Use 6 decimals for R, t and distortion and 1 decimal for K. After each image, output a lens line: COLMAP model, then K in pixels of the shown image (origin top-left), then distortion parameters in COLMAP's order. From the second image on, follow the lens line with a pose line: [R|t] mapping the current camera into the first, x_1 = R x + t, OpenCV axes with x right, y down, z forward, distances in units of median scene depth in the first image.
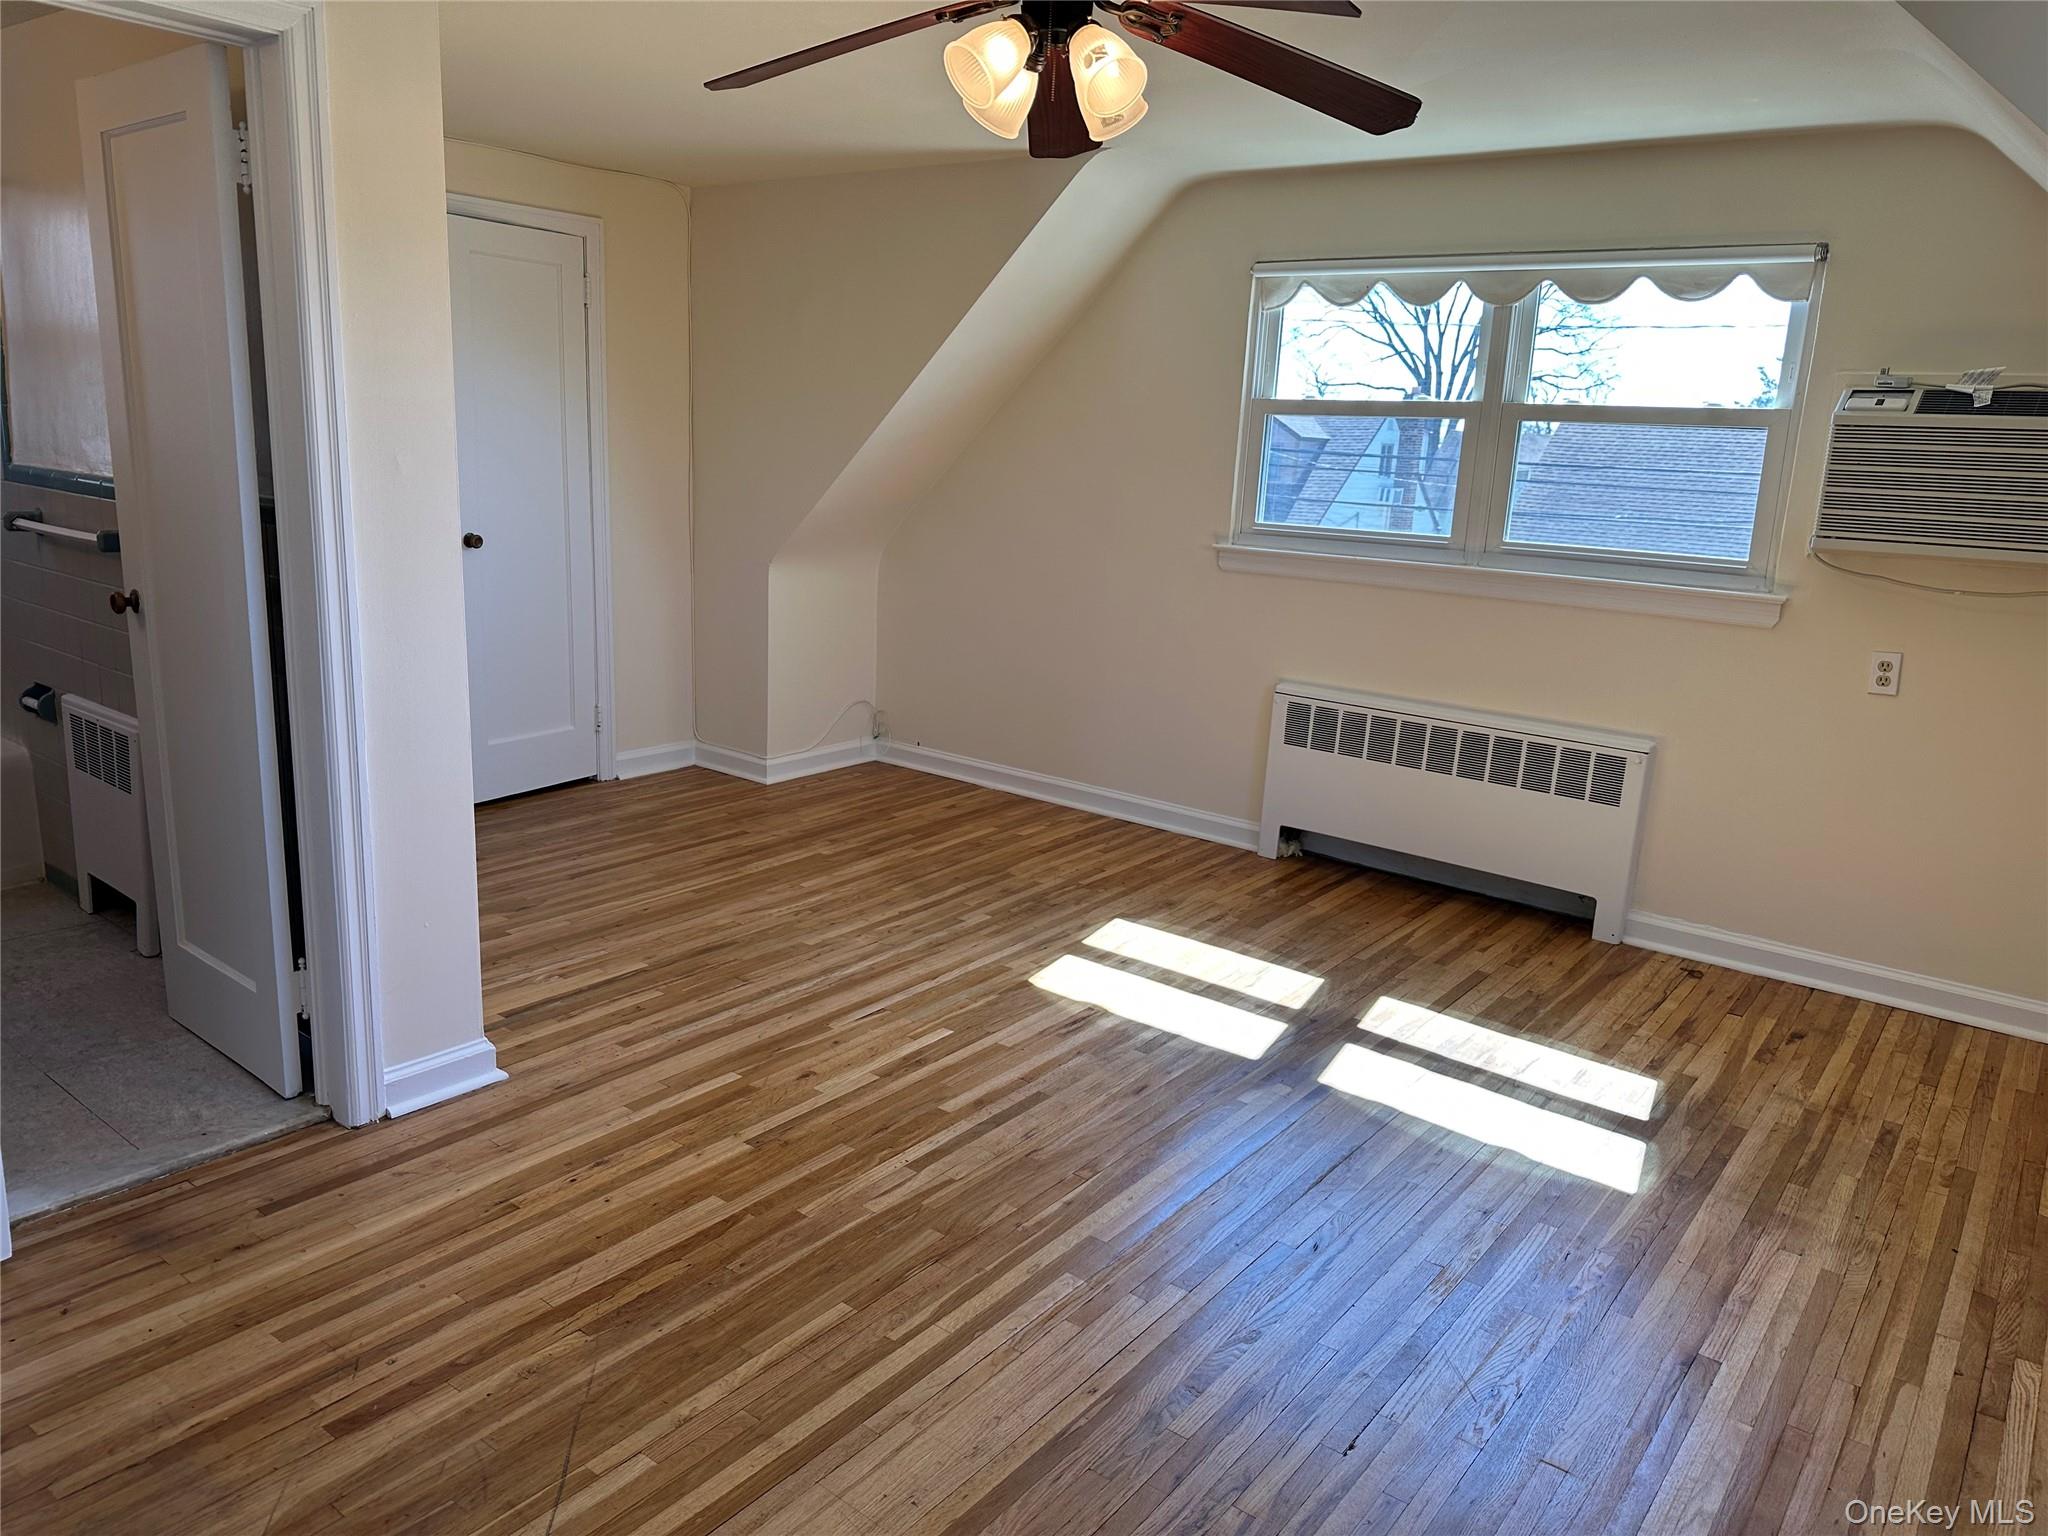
lens RADIAL K [[1427.5, 0, 1024.0], [0, 1427.5, 768.0], [0, 0, 1]] dist [0.073814, -0.094855]
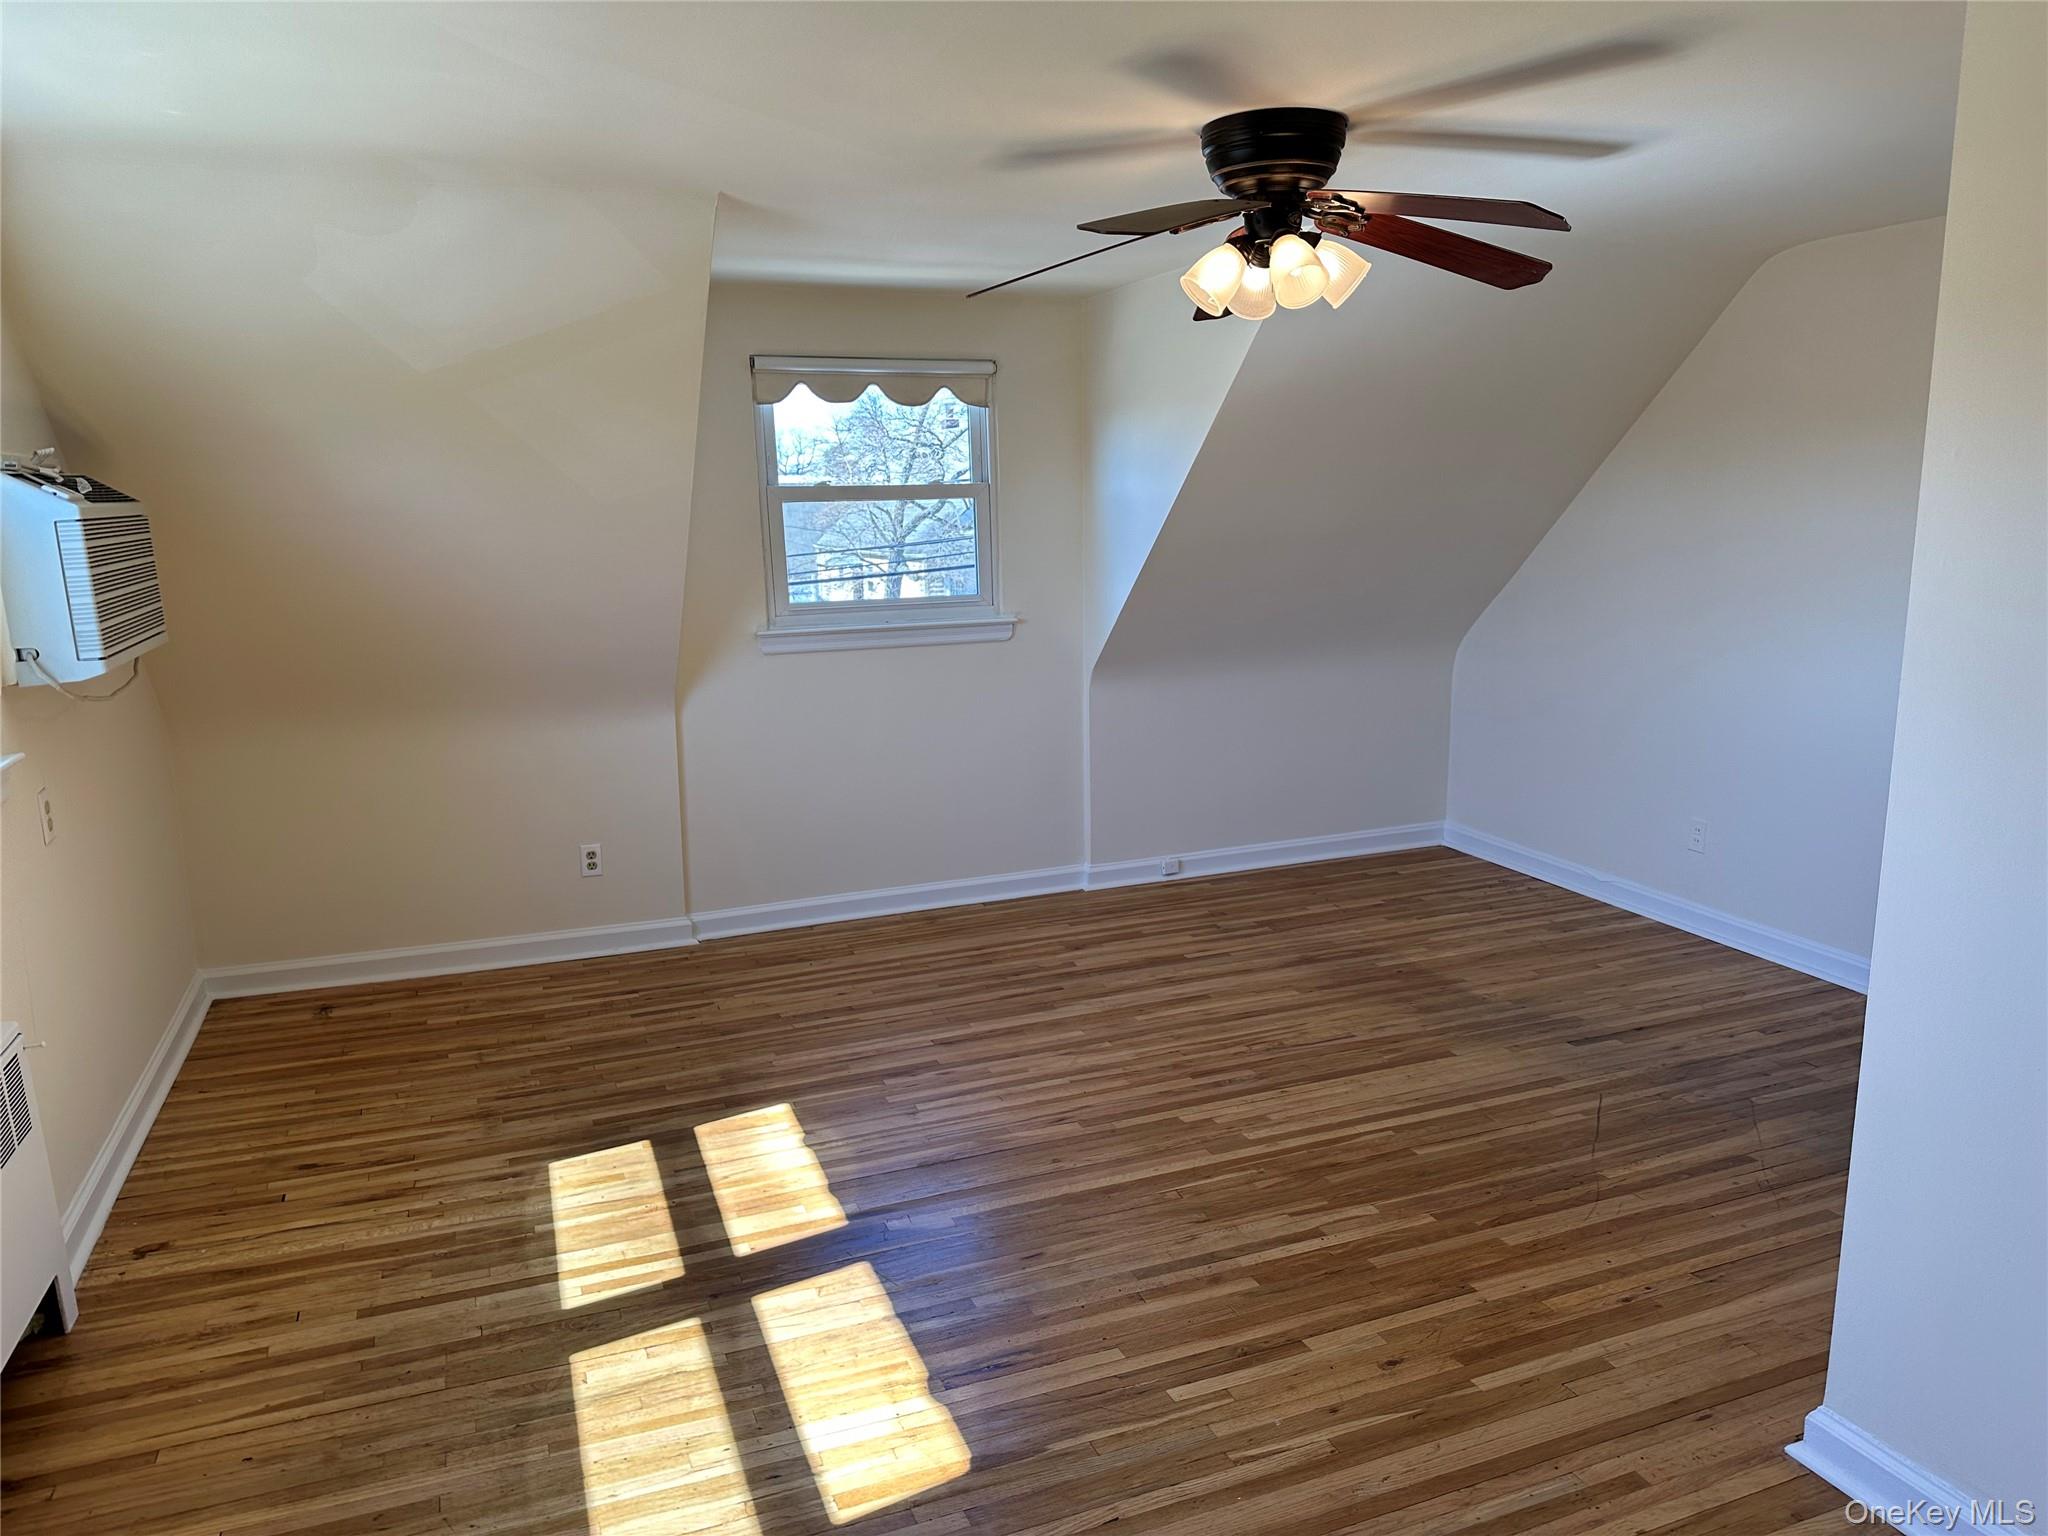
lens RADIAL K [[1427.5, 0, 1024.0], [0, 1427.5, 768.0], [0, 0, 1]] dist [0.073814, -0.094855]
pose [[-0.857064, -0.131415, 0.498169, -0.355486], [0.091672, 0.912596, 0.398453, -0.460921], [-0.506989, 0.387168, -0.770106, 1.689706]]
